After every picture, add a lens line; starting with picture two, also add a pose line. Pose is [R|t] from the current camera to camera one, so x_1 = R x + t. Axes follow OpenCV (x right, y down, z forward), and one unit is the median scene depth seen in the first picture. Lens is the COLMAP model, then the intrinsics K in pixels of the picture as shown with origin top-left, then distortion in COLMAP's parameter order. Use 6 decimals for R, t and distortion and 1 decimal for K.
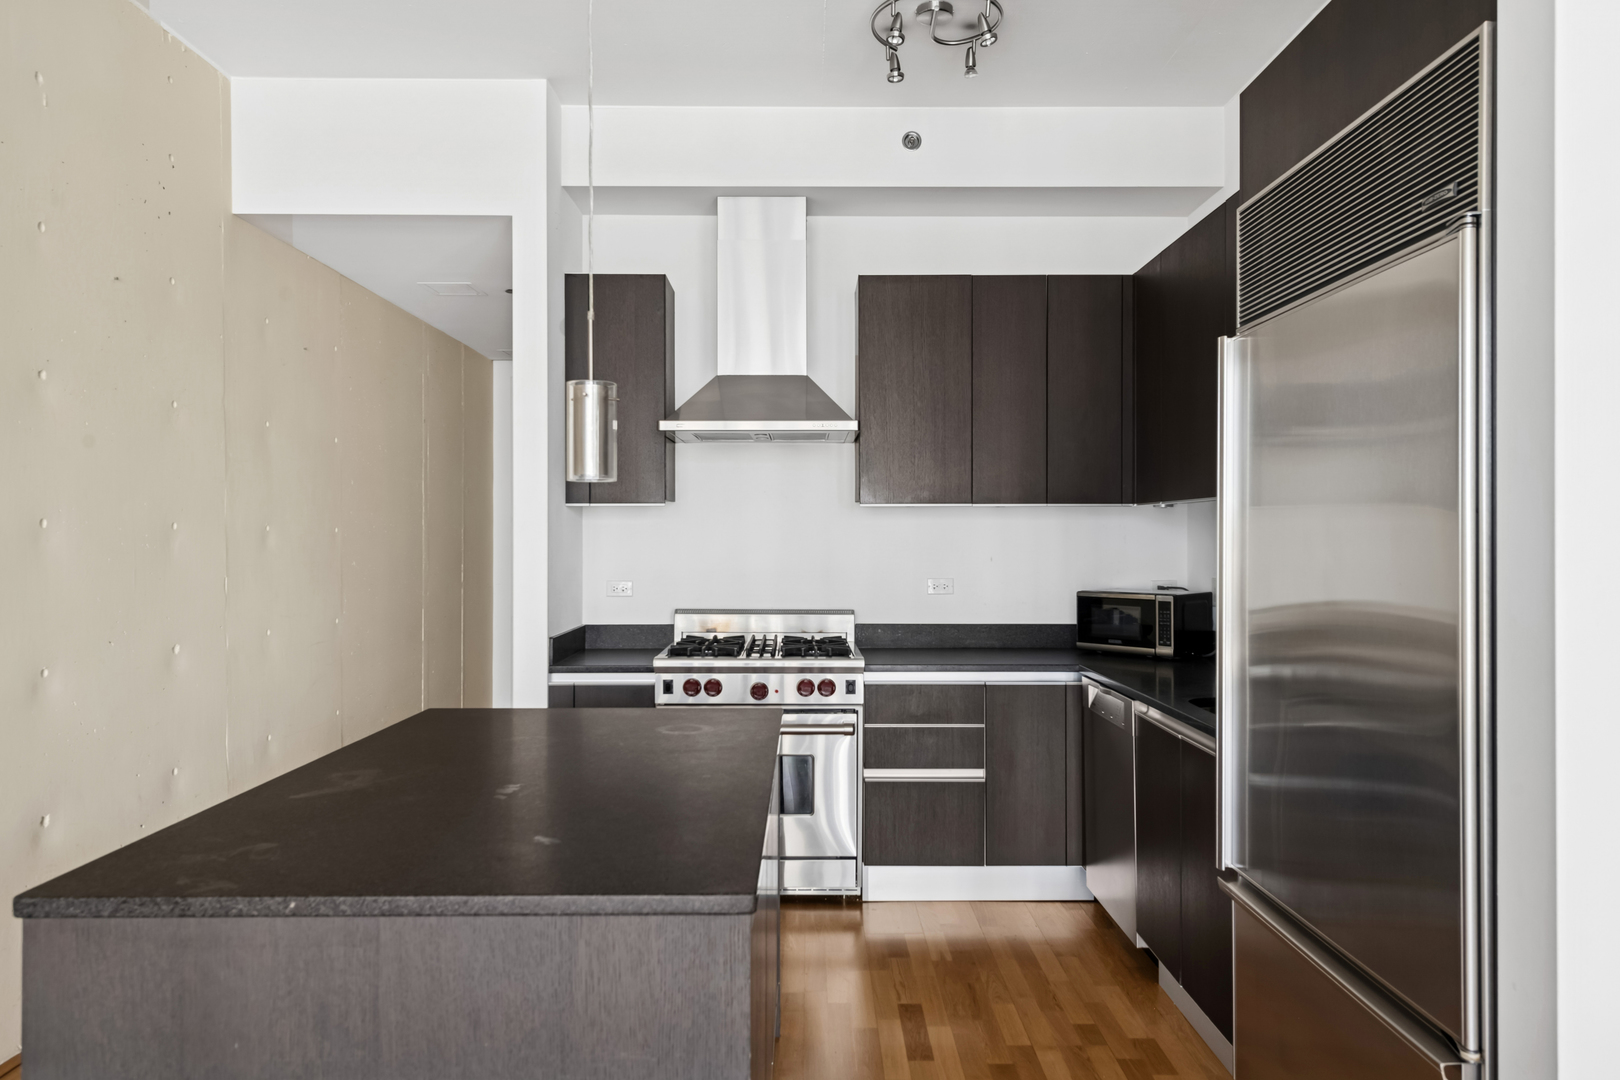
lens RADIAL K [[1082.5, 0, 796.0], [0, 1082.5, 537.1], [0, 0, 1]] dist [0.018104, -0.008912]
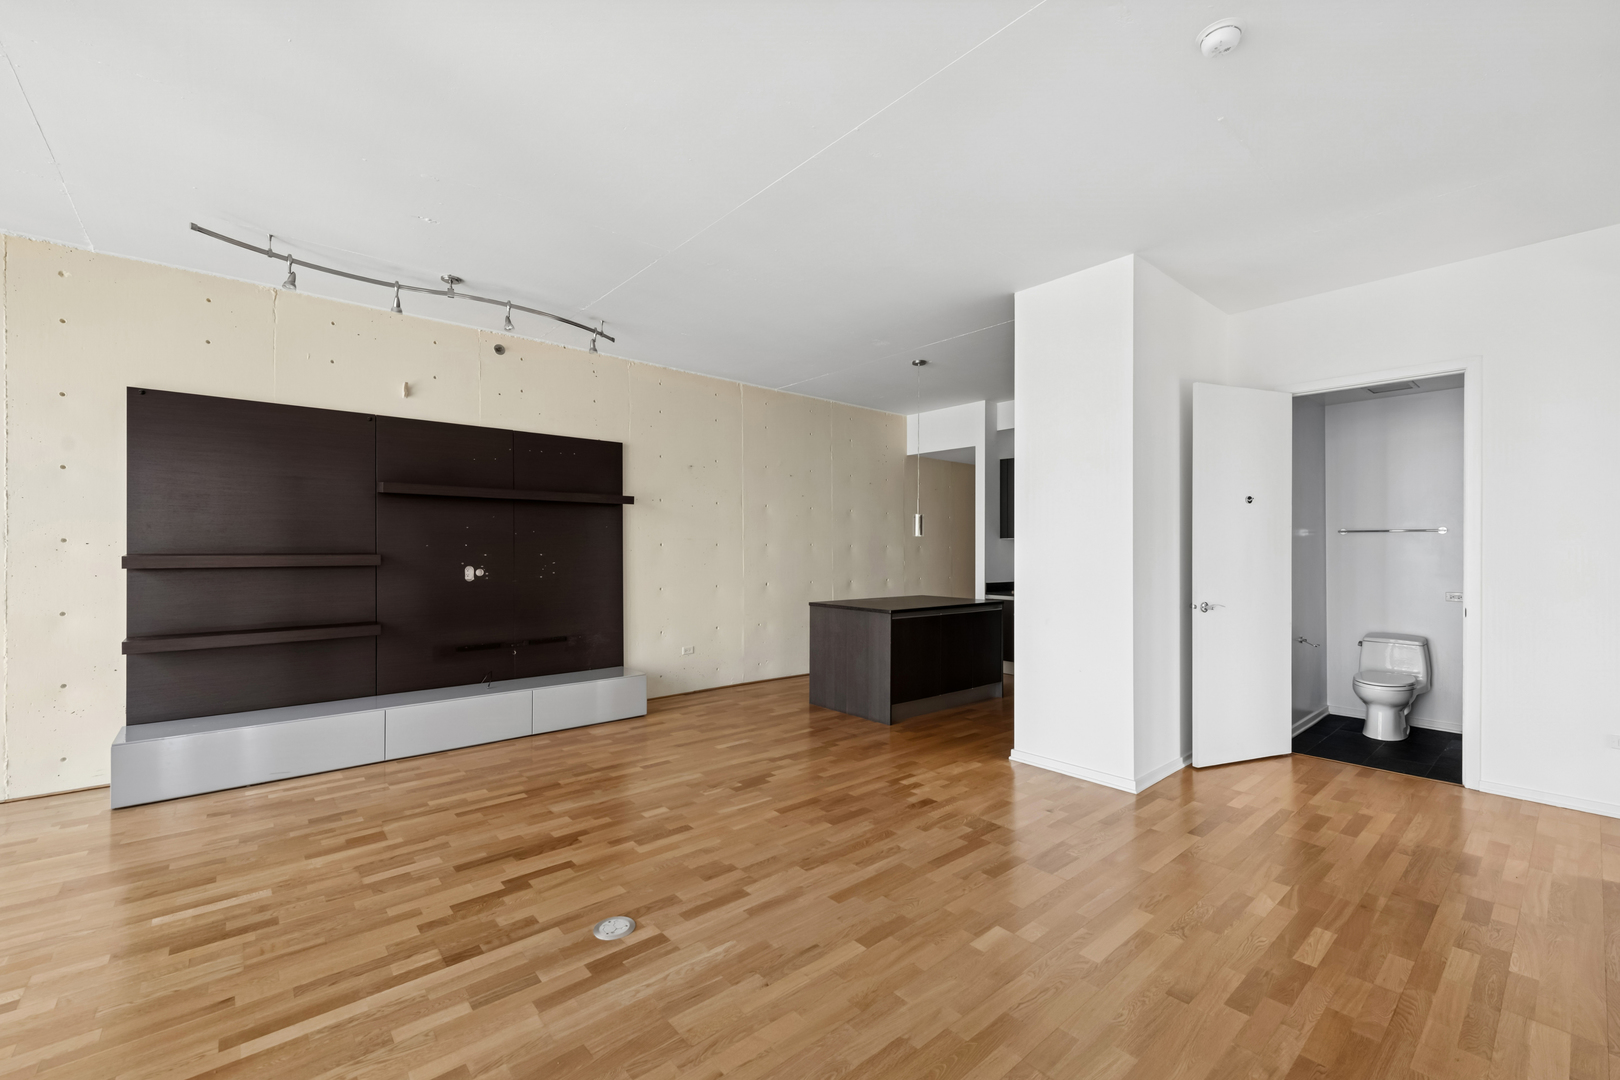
lens RADIAL K [[666.2, 0, 829.2], [0, 666.2, 558.8], [0, 0, 1]] dist [-0.000529, -0.002102]
pose [[0.674227, 0.015082, -0.738370, 0.858447], [-0.005799, 0.999869, 0.015127, -0.001152], [0.738501, -0.005917, 0.674226, -0.585849]]
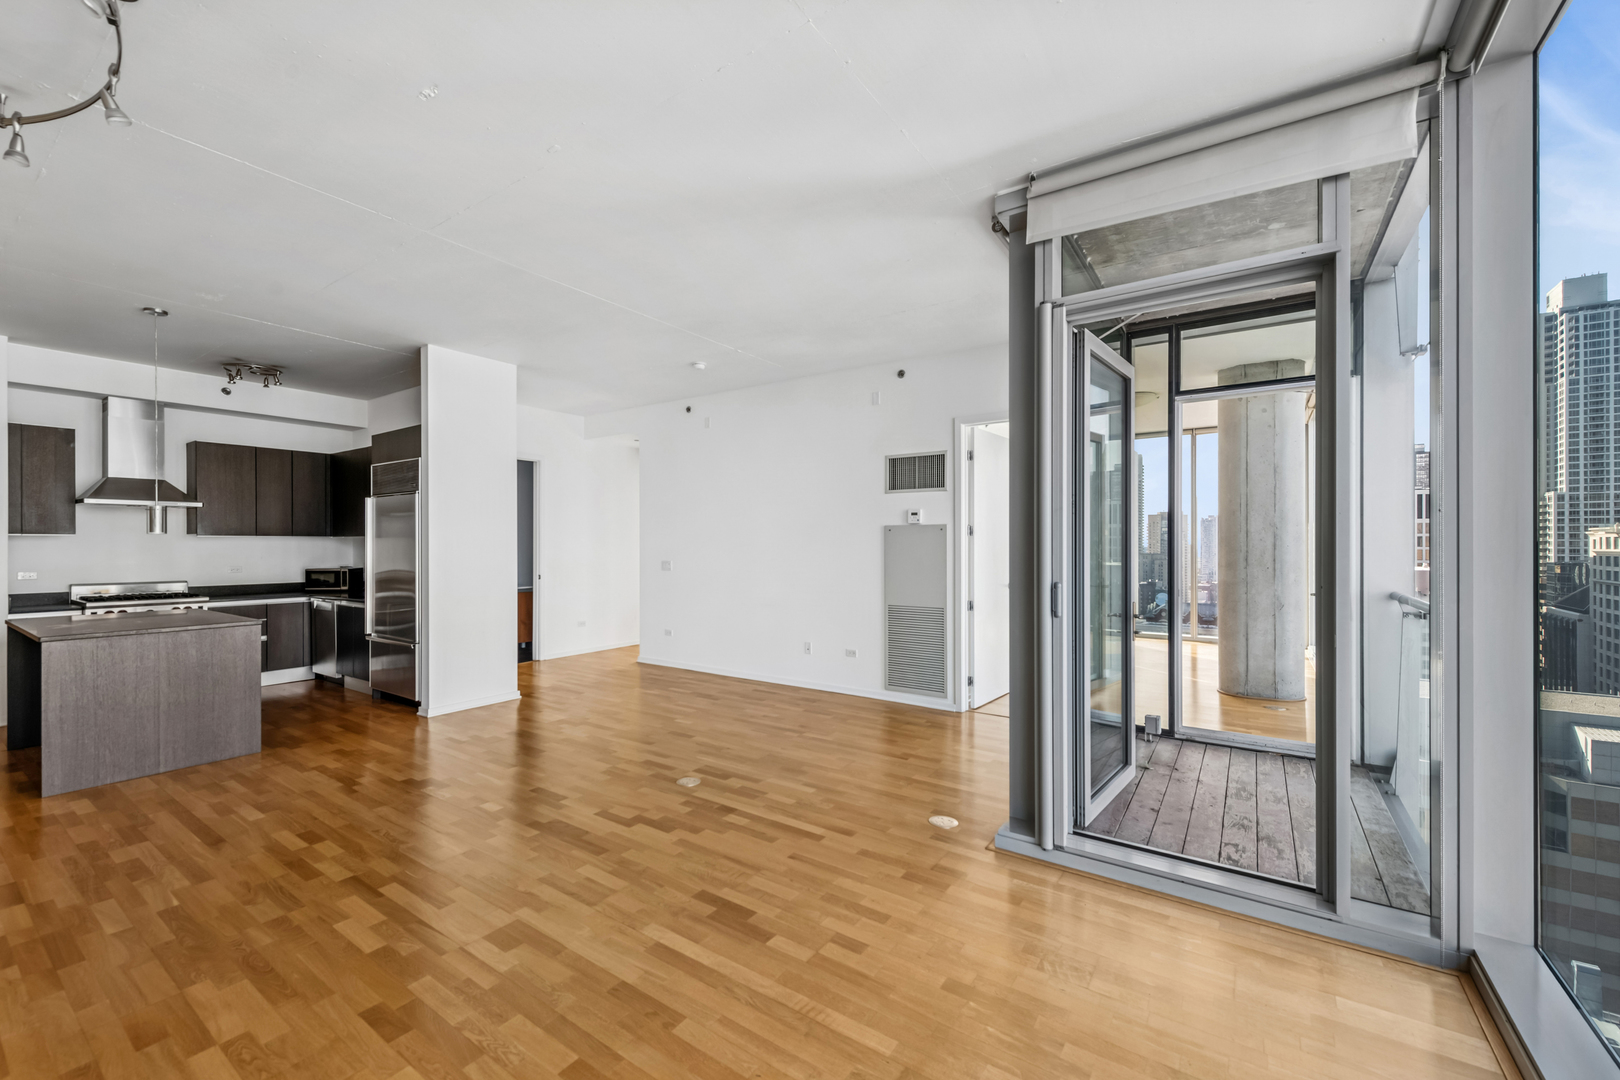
lens RADIAL K [[651.0, 0, 807.9], [0, 651.0, 547.2], [0, 0, 1]] dist [0.012108, -0.003633]
pose [[0.562975, -0.007454, 0.826440, -0.409567], [0.004013, 0.999972, 0.006286, -0.009184], [-0.826464, -0.000223, 0.562989, -1.015043]]
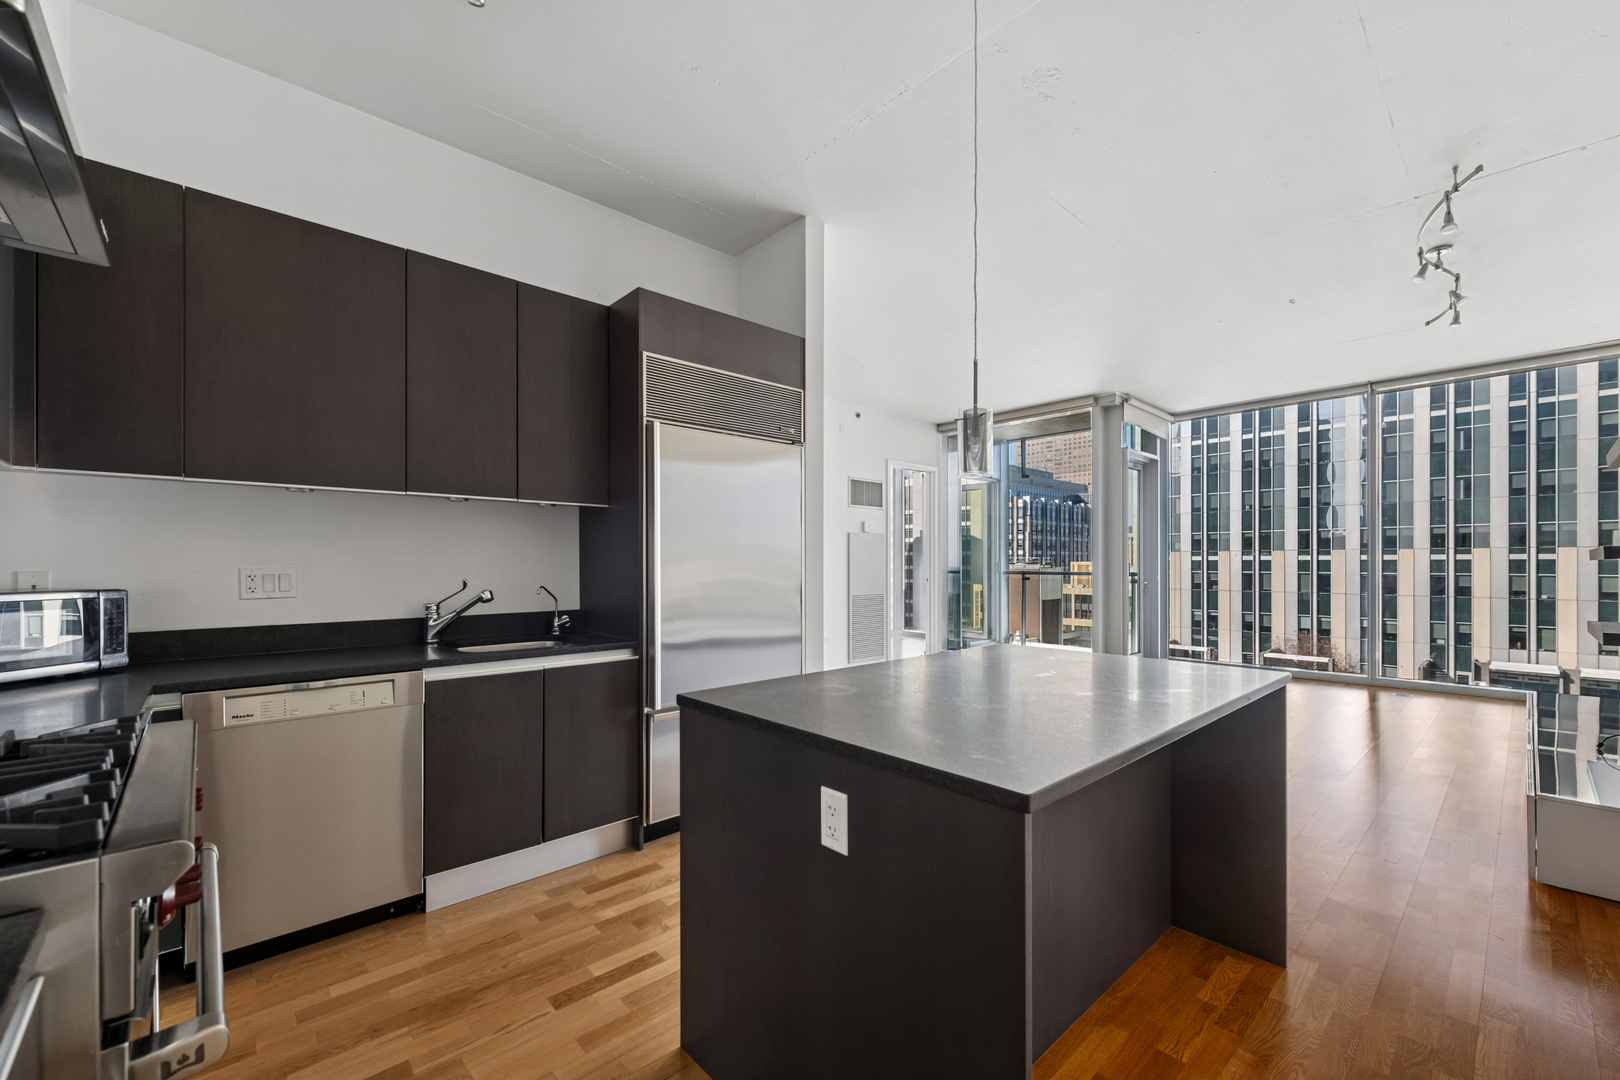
lens RADIAL K [[651.0, 0, 817.5], [0, 651.0, 563.6], [0, 0, 1]] dist [0.012108, -0.003633]
pose [[-0.681054, -0.000974, 0.732233, -0.380035], [0.001821, 0.999994, 0.003024, 0.033814], [-0.732231, 0.003393, -0.681048, 0.975085]]
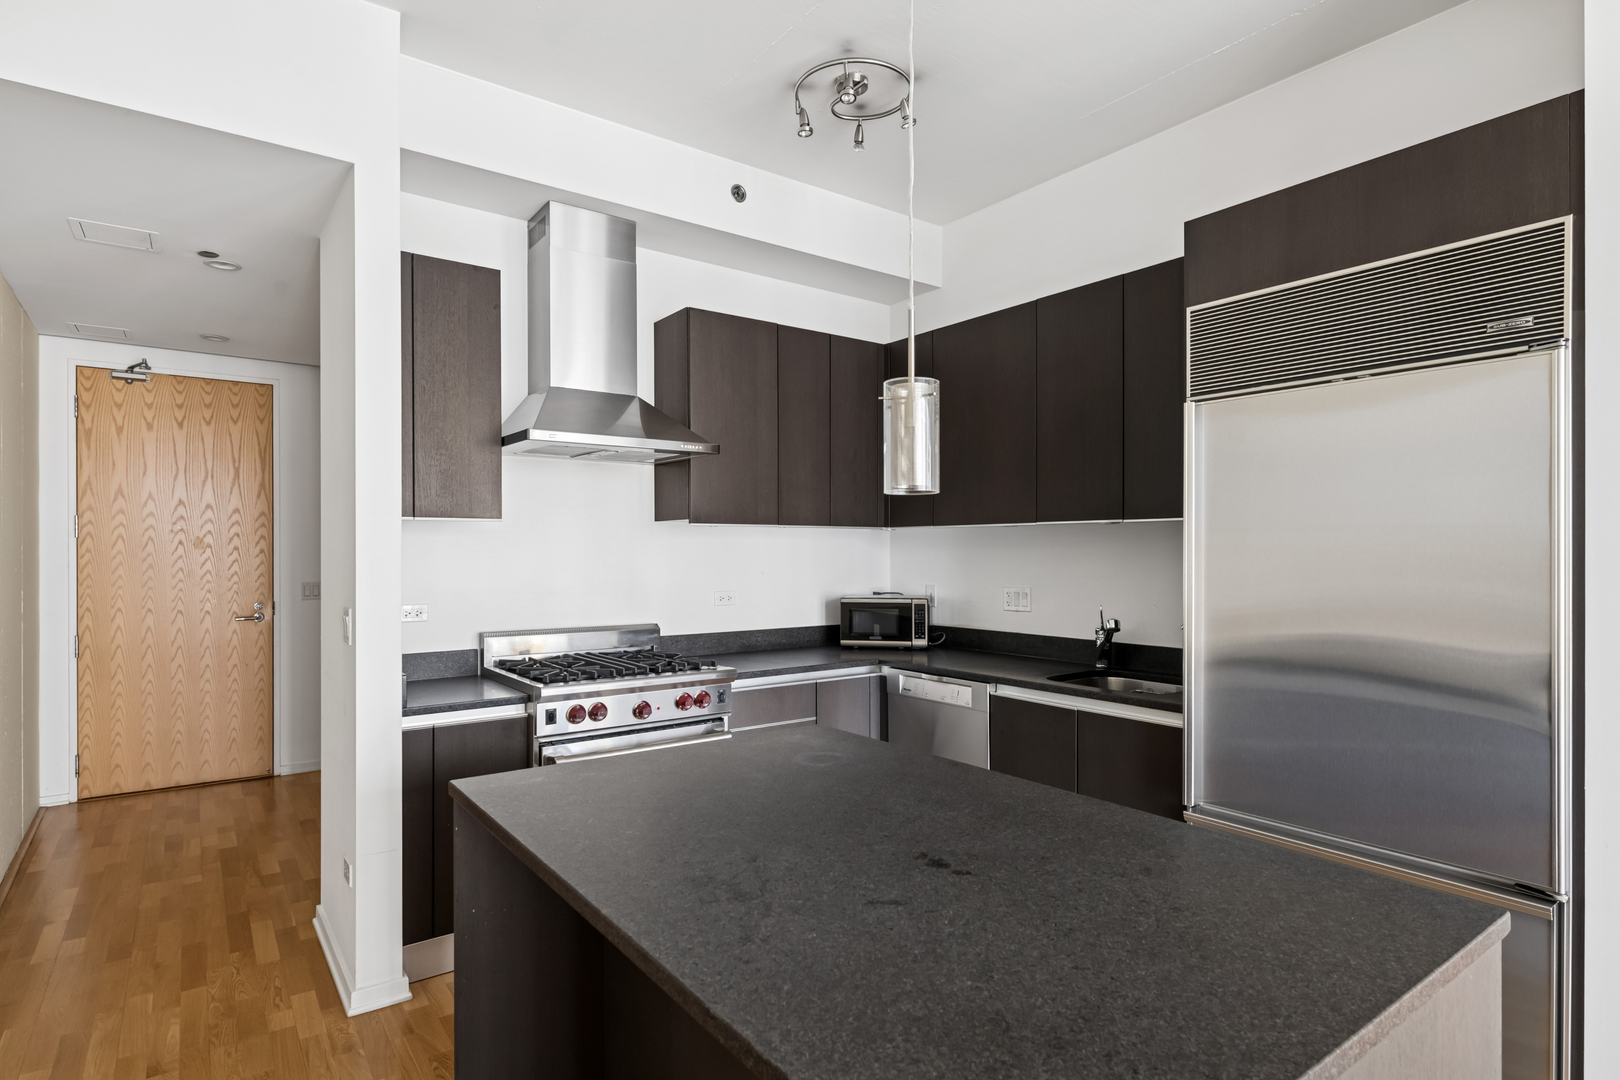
lens RADIAL K [[862.3, 0, 819.1], [0, 862.3, 553.8], [0, 0, 1]] dist [0.002018, 0.001192]
pose [[0.799518, -0.003012, 0.600634, -0.372758], [0.002516, 0.999995, 0.001666, -0.001811], [-0.600637, 0.000179, 0.799522, 0.267541]]
